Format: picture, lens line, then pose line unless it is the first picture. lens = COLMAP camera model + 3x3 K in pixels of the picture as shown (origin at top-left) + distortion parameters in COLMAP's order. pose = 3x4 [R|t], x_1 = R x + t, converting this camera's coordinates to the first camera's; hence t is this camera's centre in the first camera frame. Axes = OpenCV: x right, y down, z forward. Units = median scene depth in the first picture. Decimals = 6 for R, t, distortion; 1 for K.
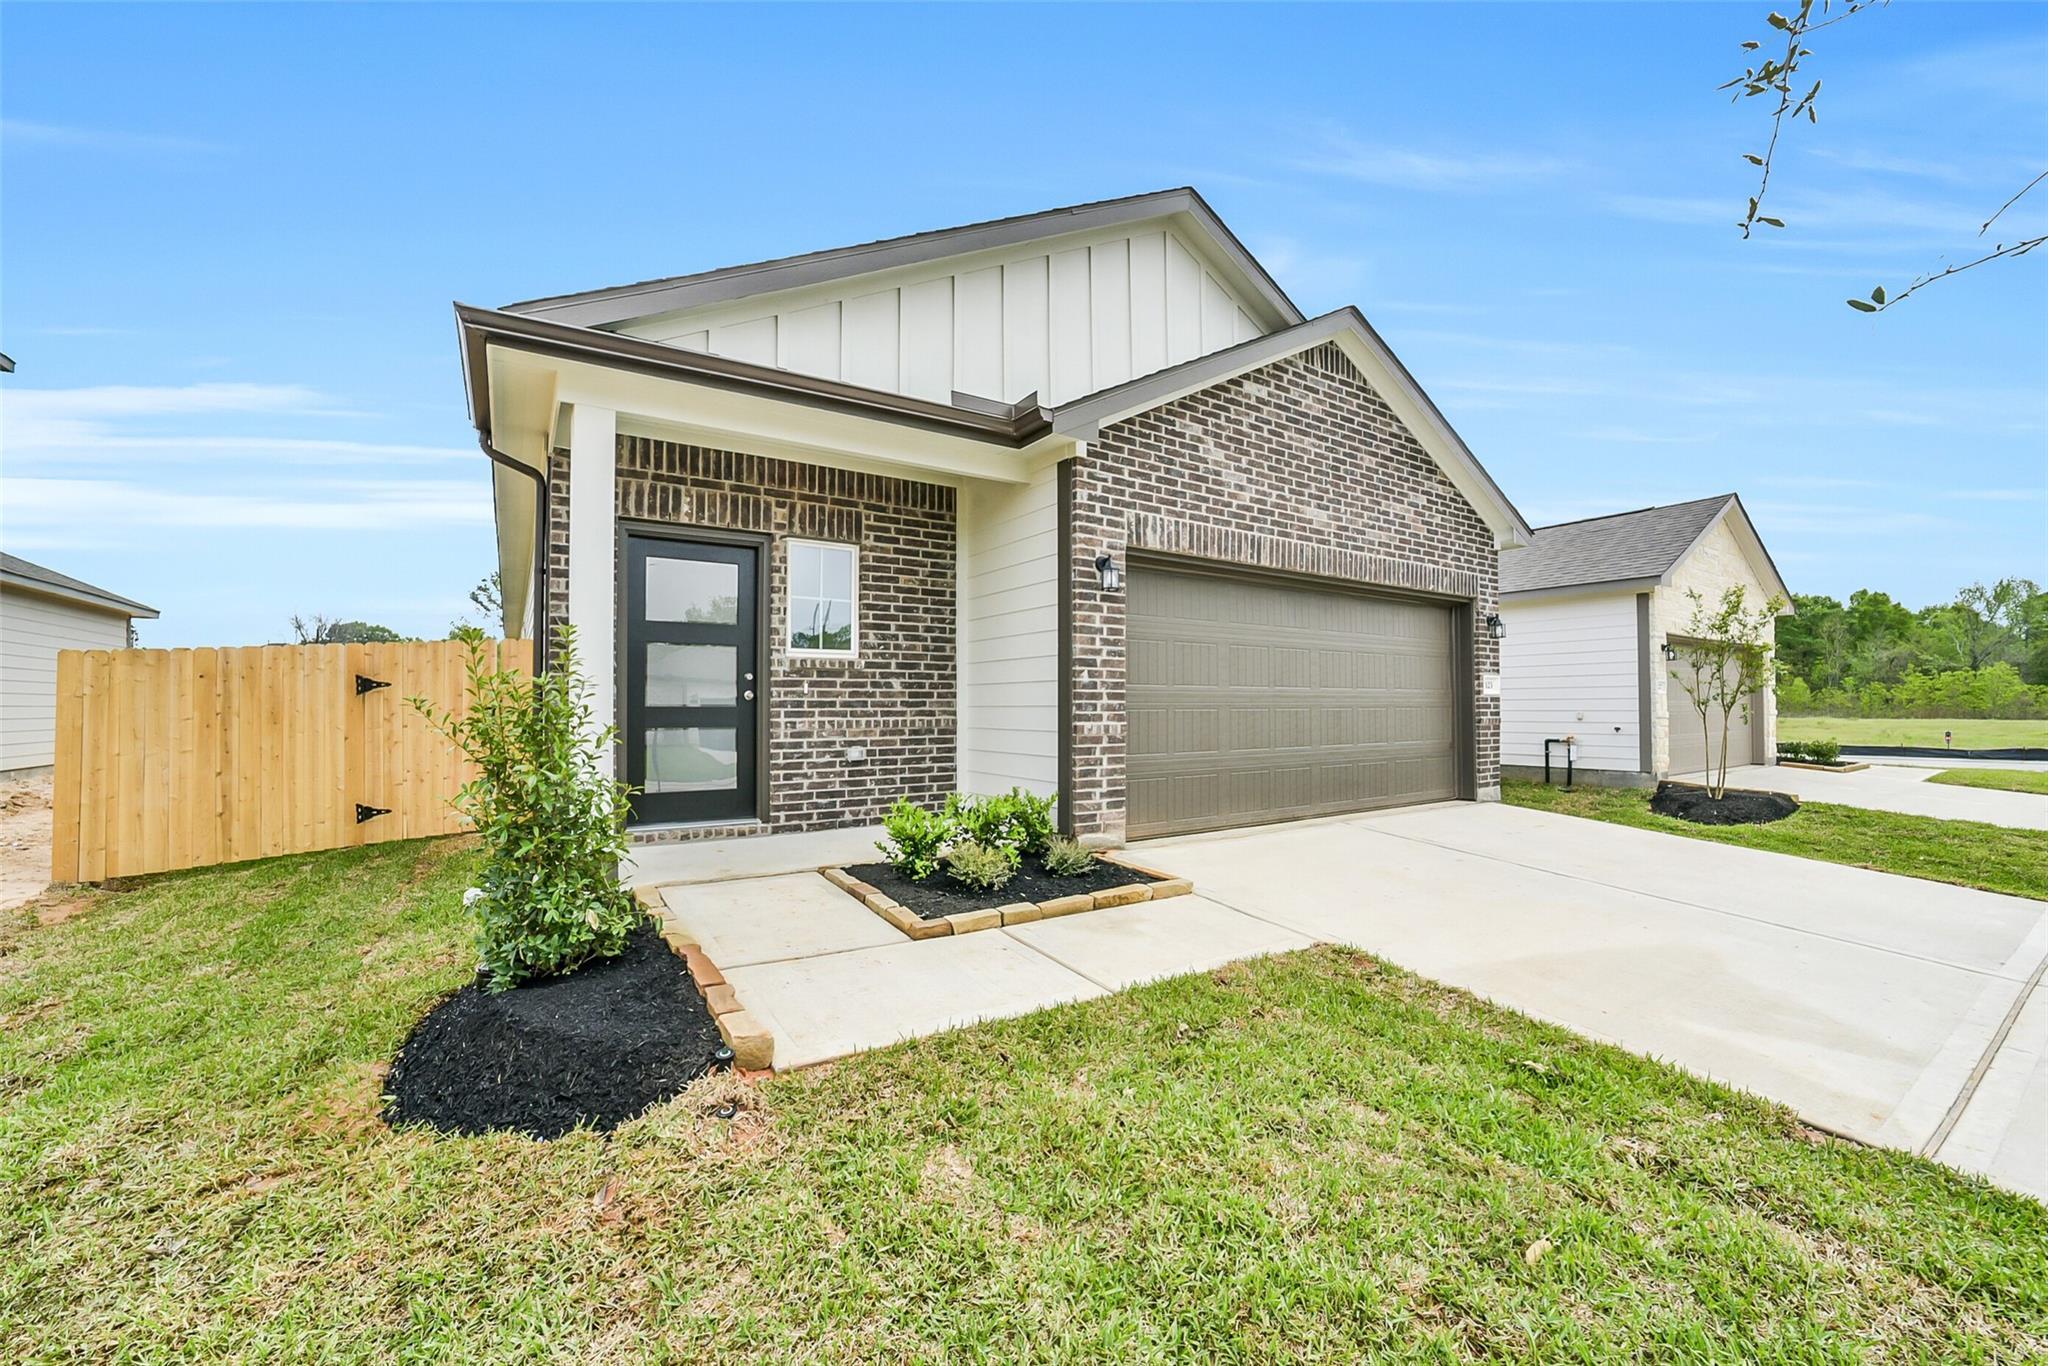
lens RADIAL K [[793.3, 0, 1028.5], [0, 793.3, 687.5], [0, 0, 1]] dist [-0.026623, 0.005040]
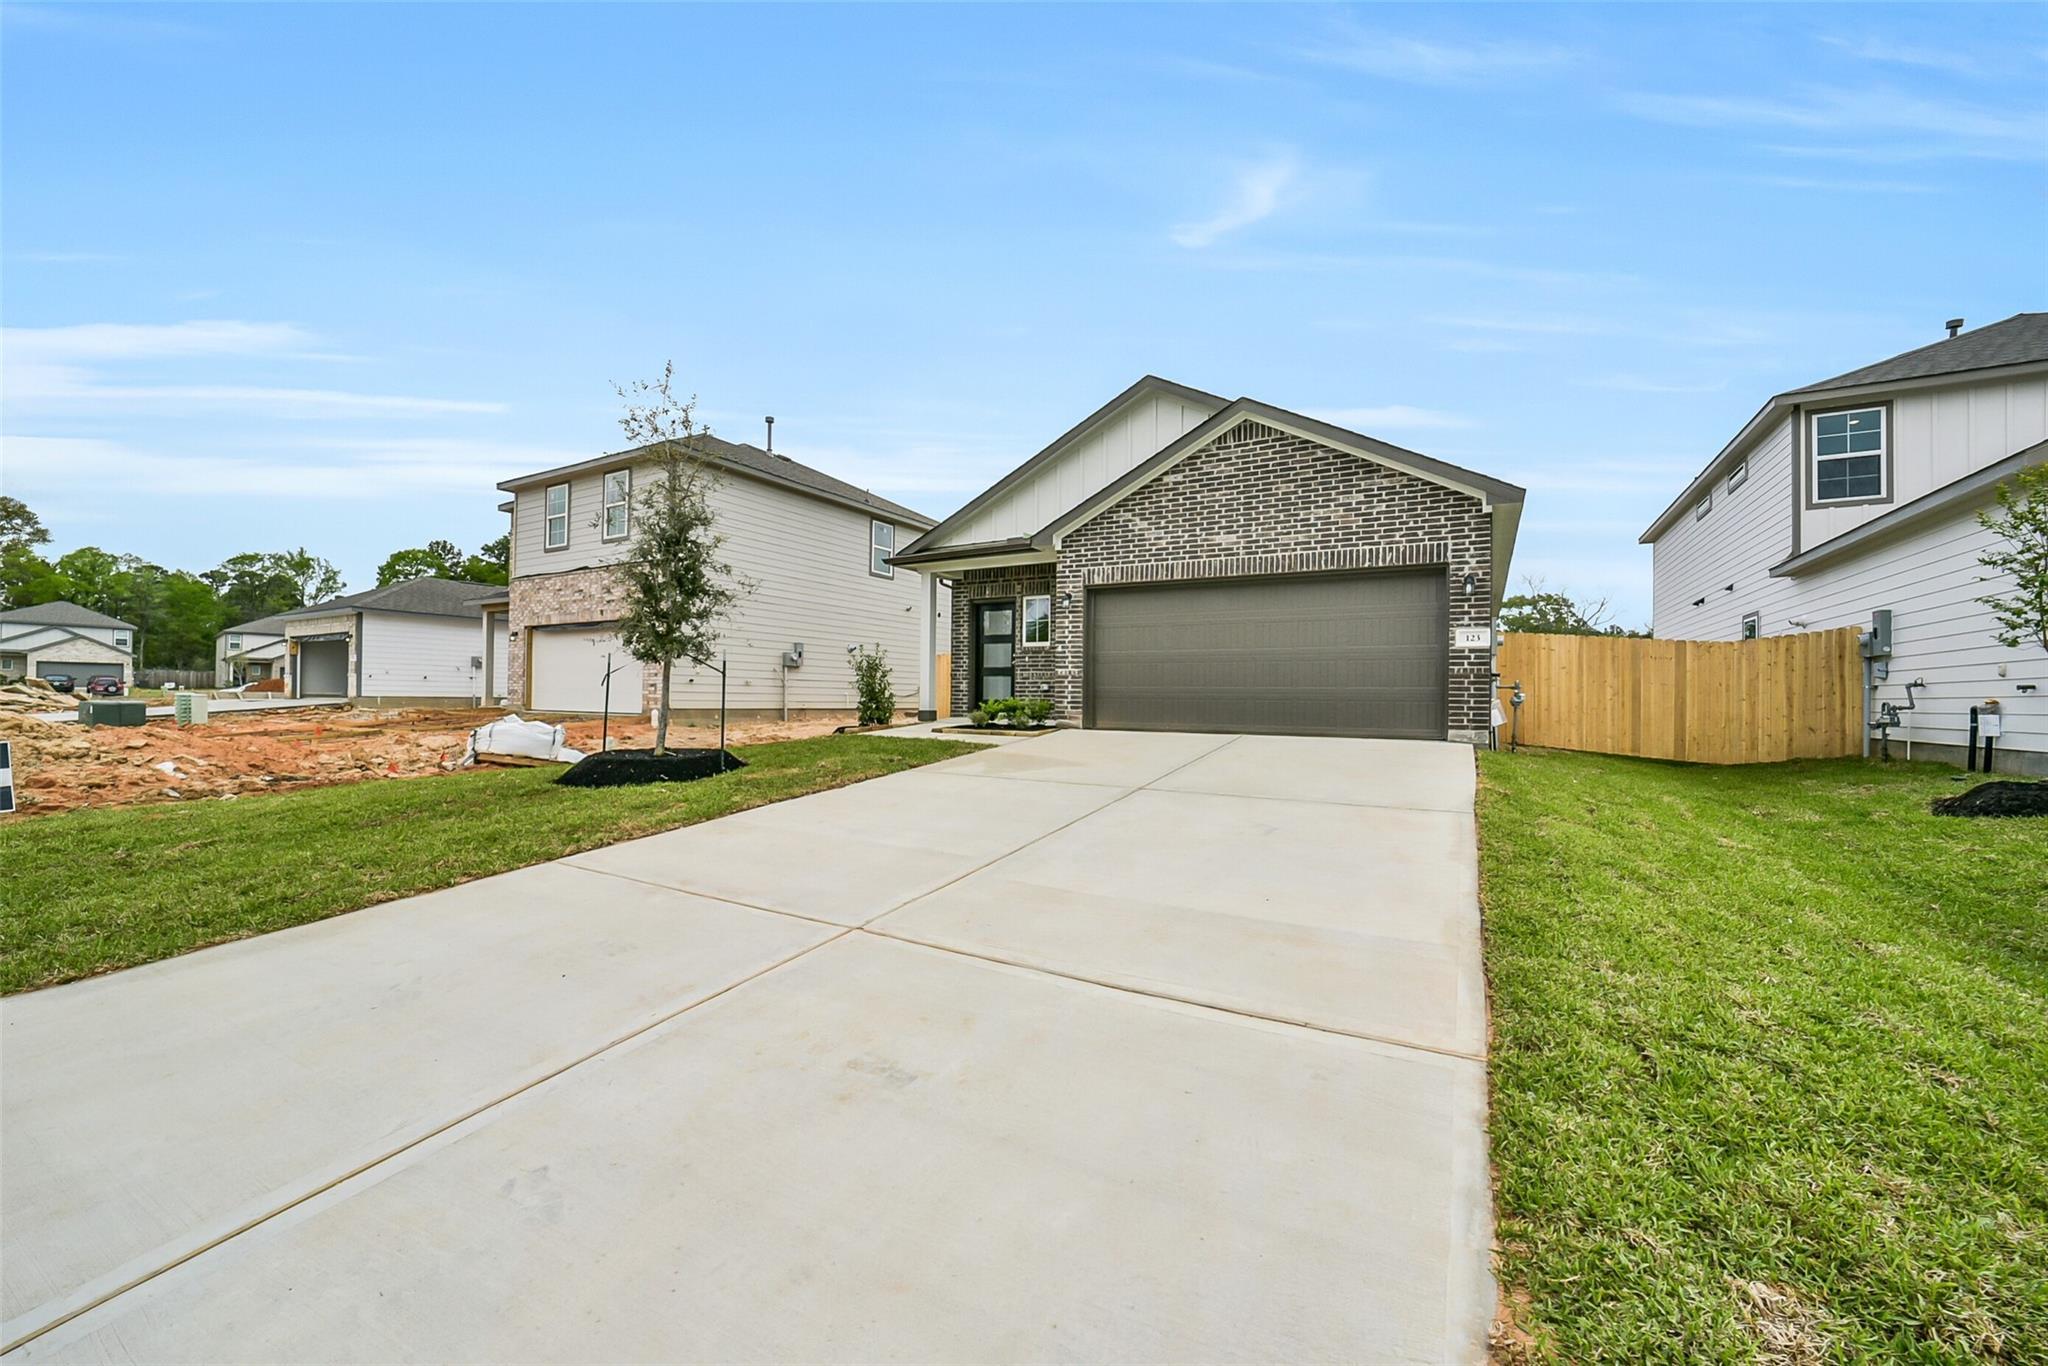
lens RADIAL K [[793.3, 0, 1029.5], [0, 793.3, 683.6], [0, 0, 1]] dist [-0.026623, 0.005040]
pose [[0.453150, -0.008567, -0.891393, 1.734754], [0.009204, 0.999945, -0.004931, 0.081570], [0.891387, -0.005970, 0.453205, -0.073745]]
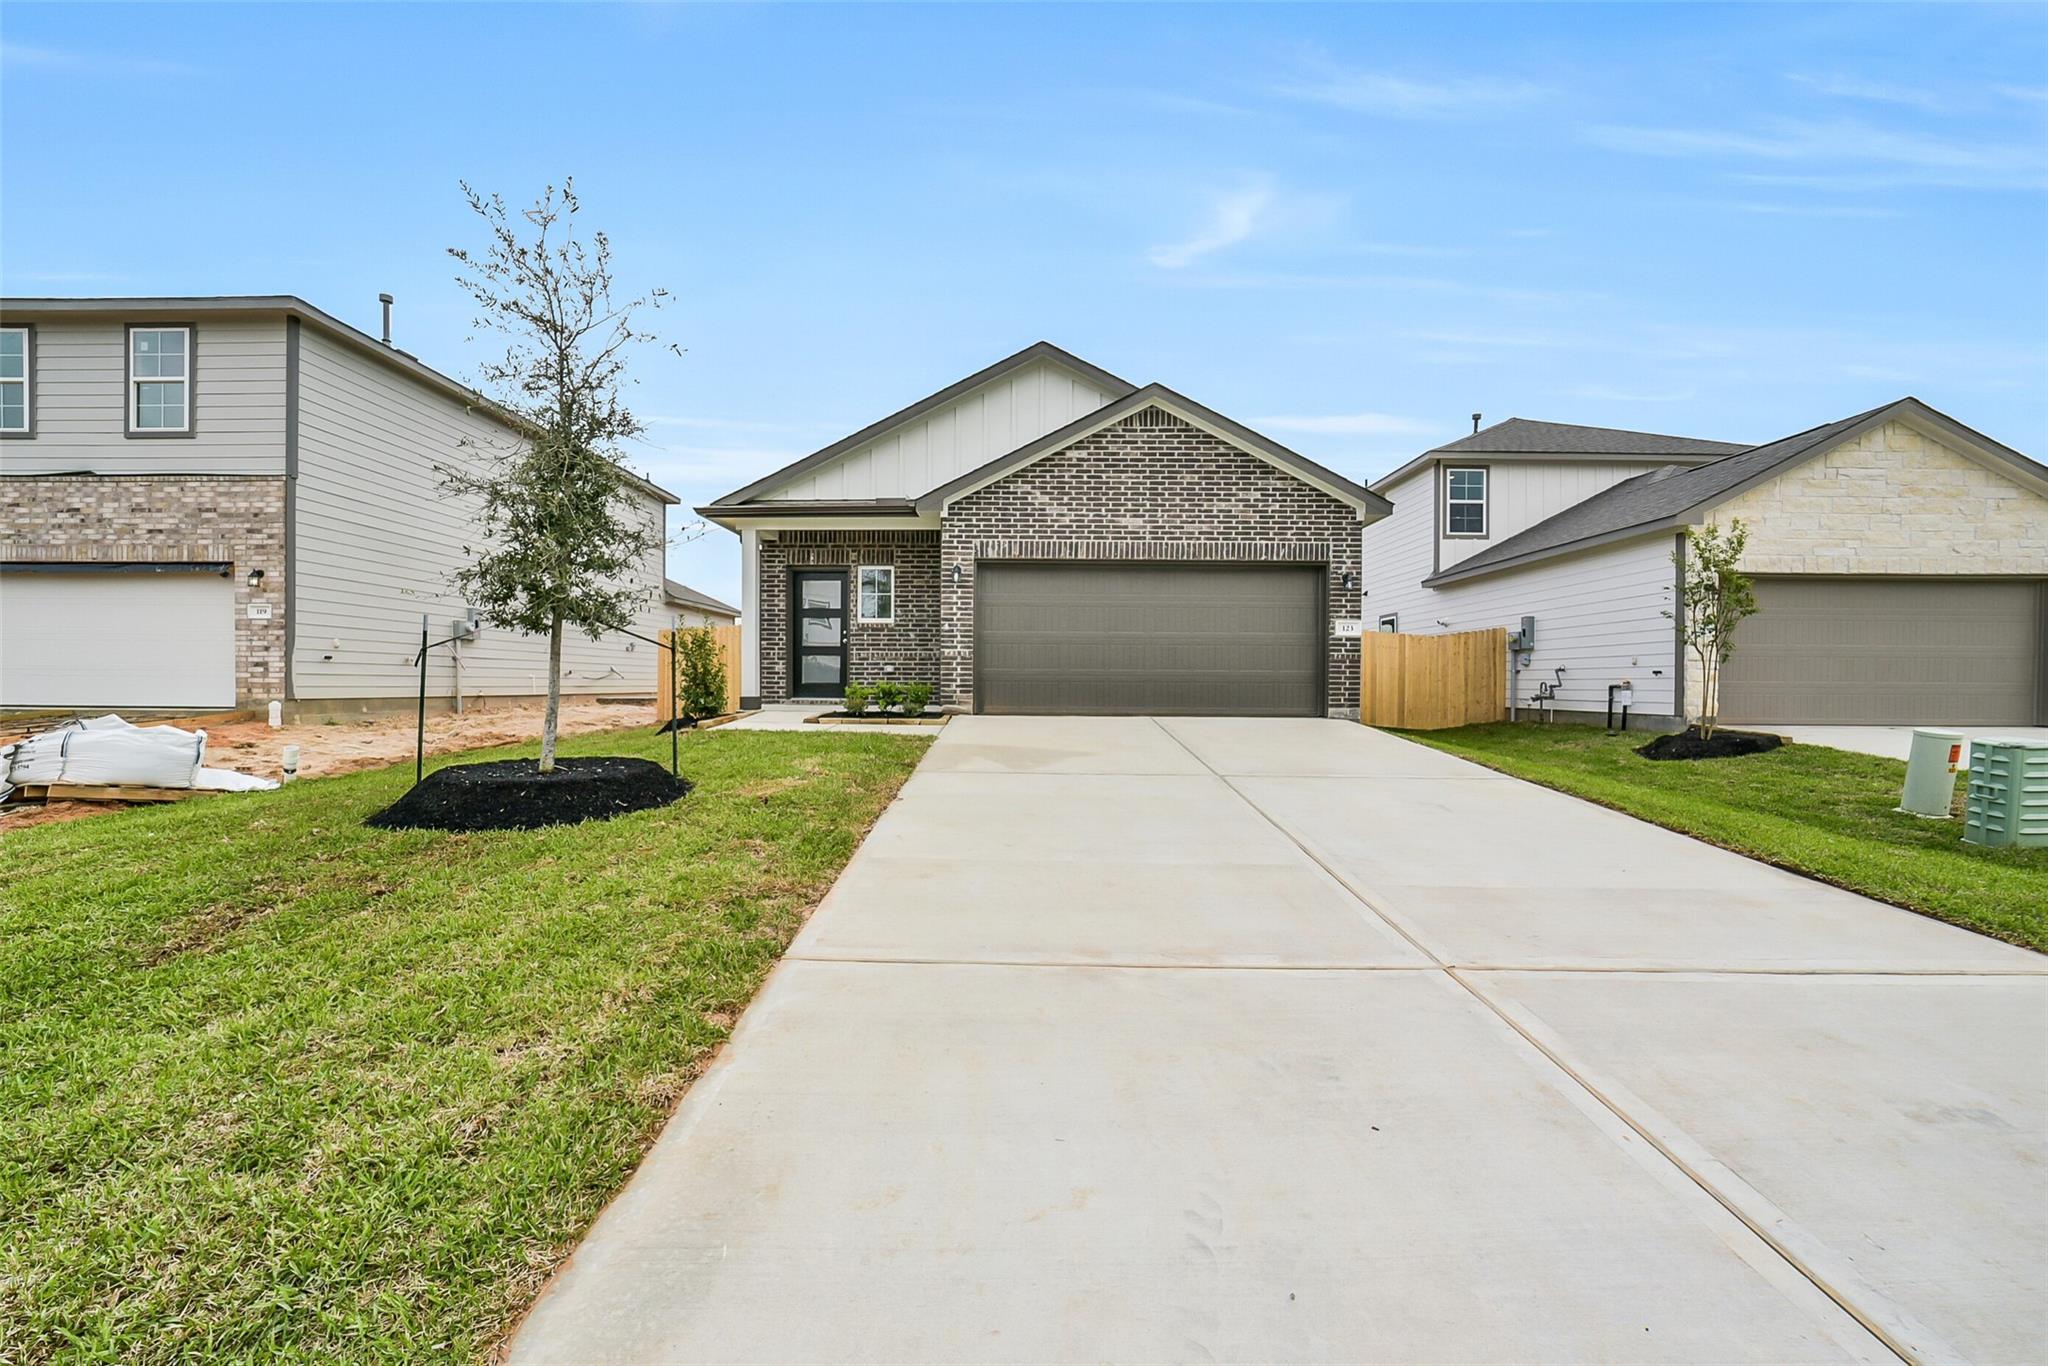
lens RADIAL K [[793.3, 0, 1030.5], [0, 793.3, 685.8], [0, 0, 1]] dist [-0.026623, 0.005040]
pose [[0.829513, 0.010324, -0.558392, 1.181226], [0.004800, 0.999660, 0.025613, 0.073946], [0.558467, -0.023927, 0.829182, -0.475298]]
